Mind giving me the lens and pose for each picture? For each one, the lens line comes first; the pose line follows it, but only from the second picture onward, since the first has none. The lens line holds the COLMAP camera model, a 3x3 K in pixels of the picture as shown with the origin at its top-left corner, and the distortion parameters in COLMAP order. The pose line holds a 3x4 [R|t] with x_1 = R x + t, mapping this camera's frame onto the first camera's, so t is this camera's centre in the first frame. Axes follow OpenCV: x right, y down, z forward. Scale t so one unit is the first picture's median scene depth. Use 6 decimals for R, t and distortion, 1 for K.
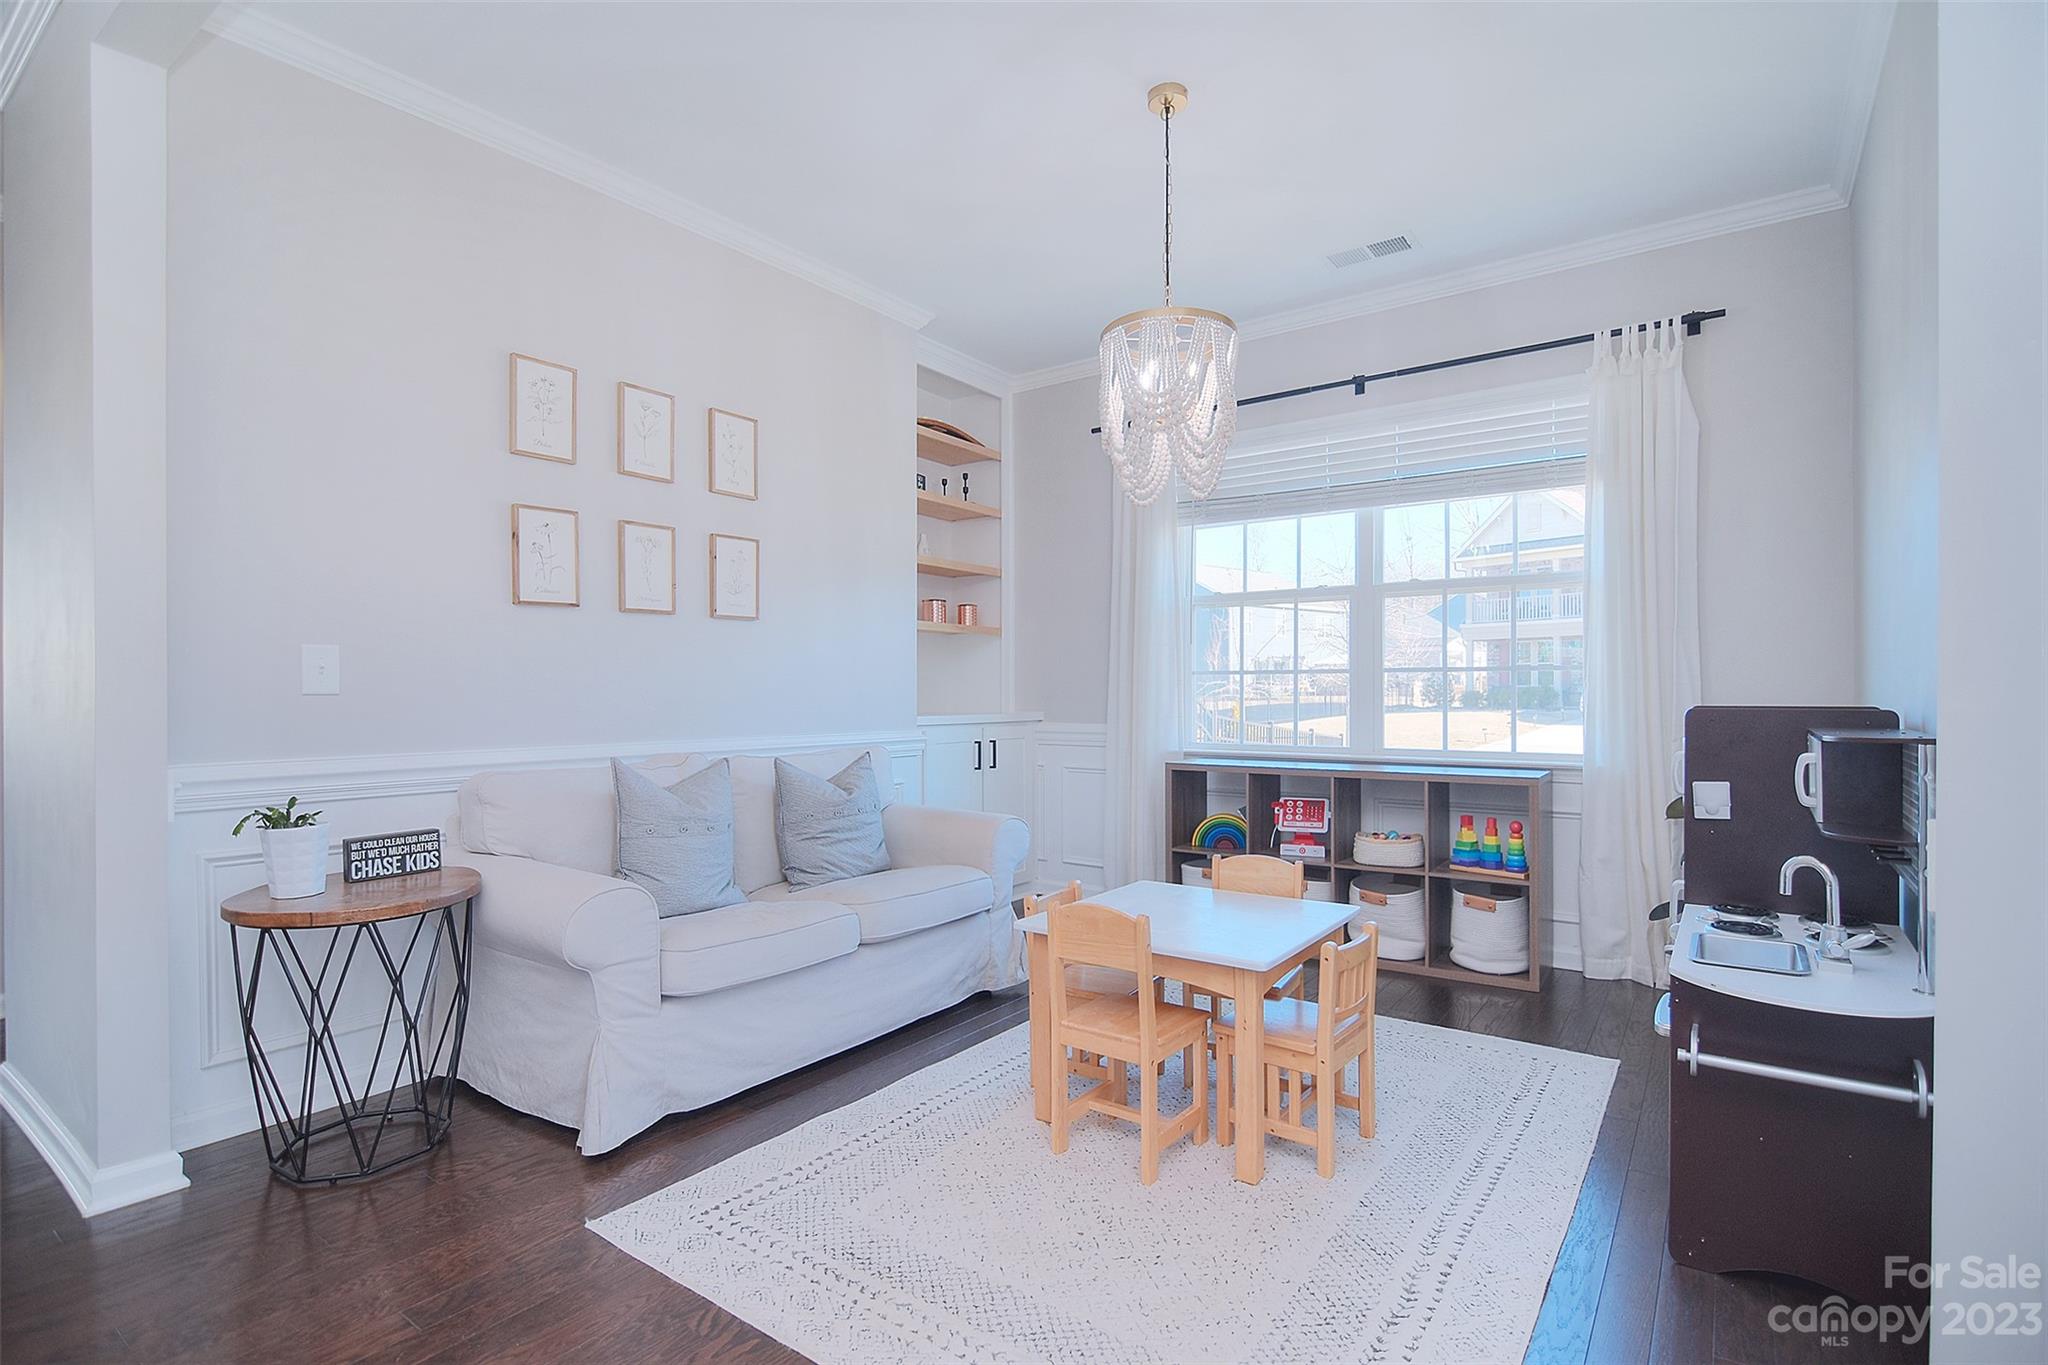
lens RADIAL K [[988.0, 0, 1020.7], [0, 988.0, 679.3], [0, 0, 1]] dist [0.006856, -0.000351]
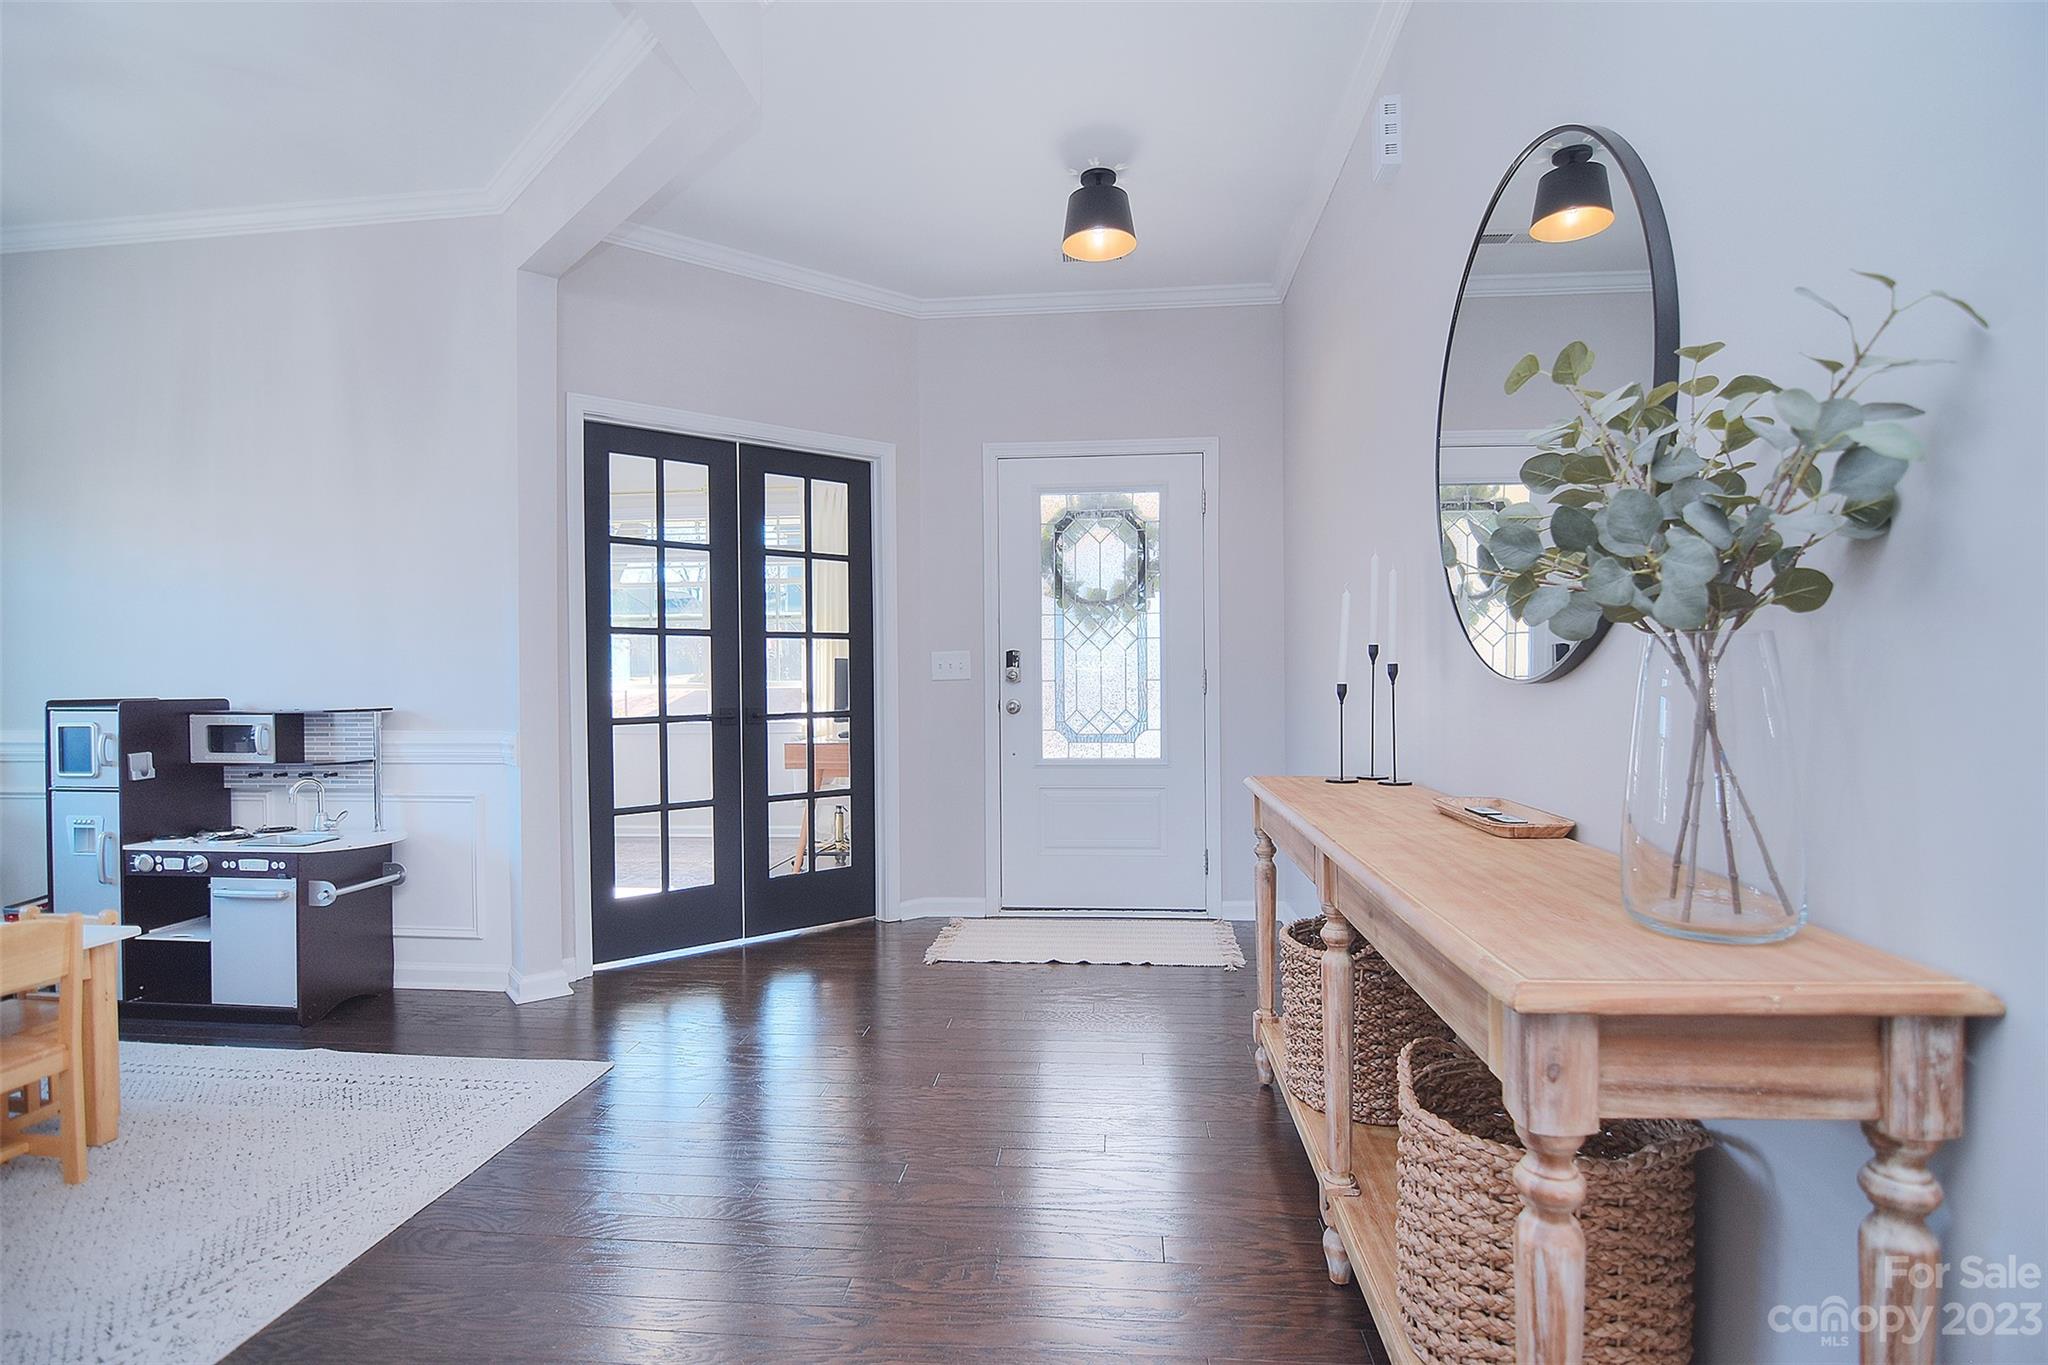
lens RADIAL K [[982.8, 0, 1033.4], [0, 982.8, 688.7], [0, 0, 1]] dist [-0.010894, -0.008193]
pose [[-0.518263, -0.002070, 0.855219, -0.619831], [-0.002955, 0.999995, 0.000629, 0.004513], [-0.855216, -0.002201, -0.518267, 0.352759]]
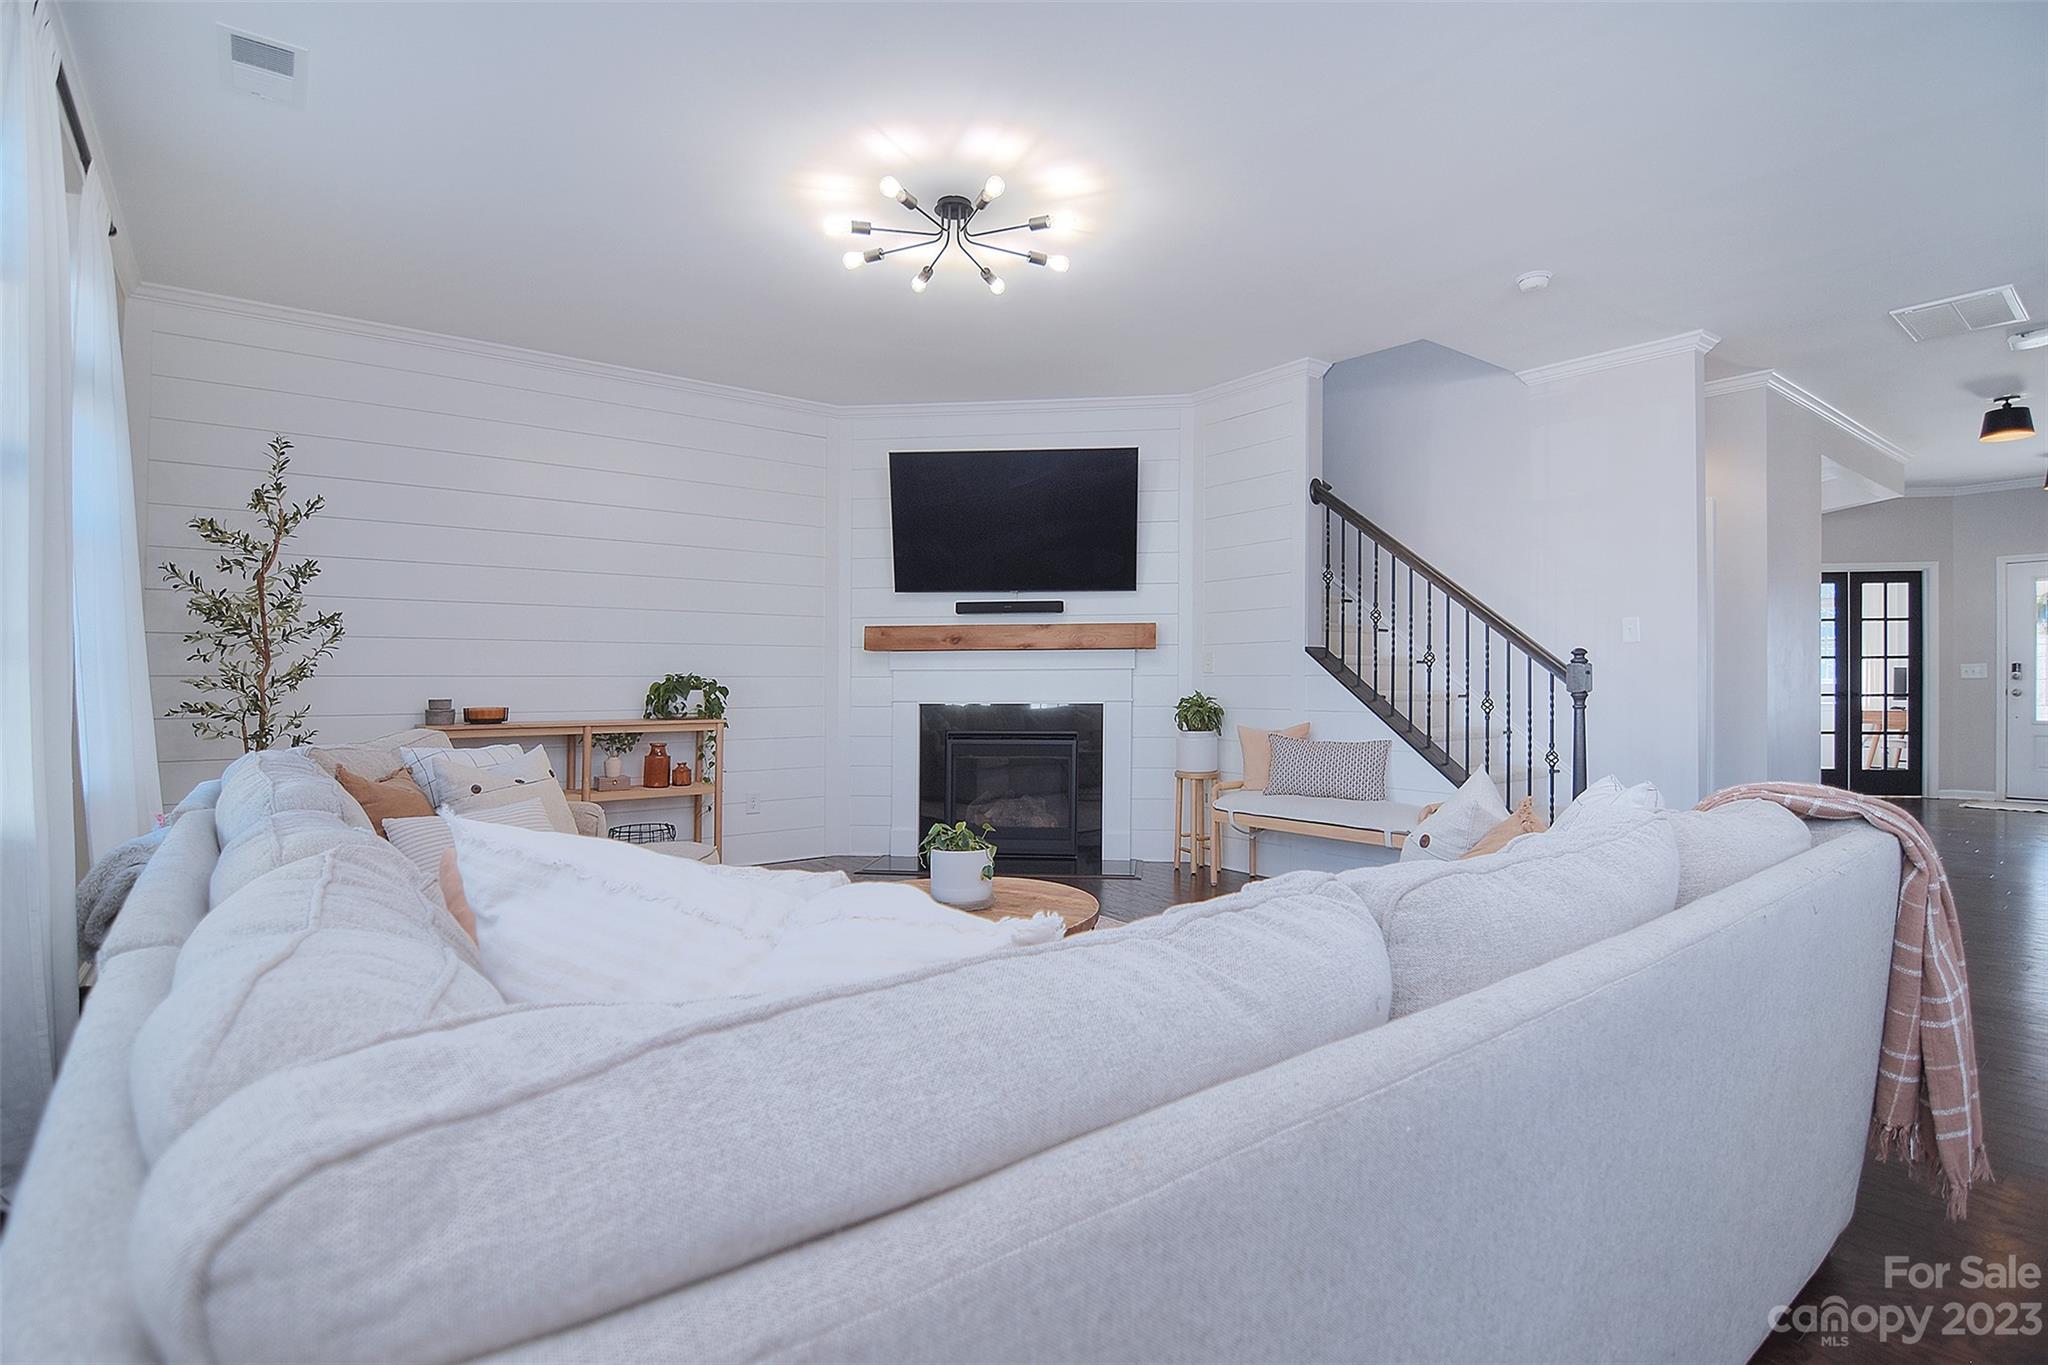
lens RADIAL K [[982.8, 0, 1038.3], [0, 982.8, 687.3], [0, 0, 1]] dist [-0.010894, -0.008193]
pose [[0.267713, -0.003227, 0.963493, -2.168599], [-0.009651, 0.999935, 0.006030, 0.021671], [-0.963450, -0.010913, 0.267664, 1.241324]]
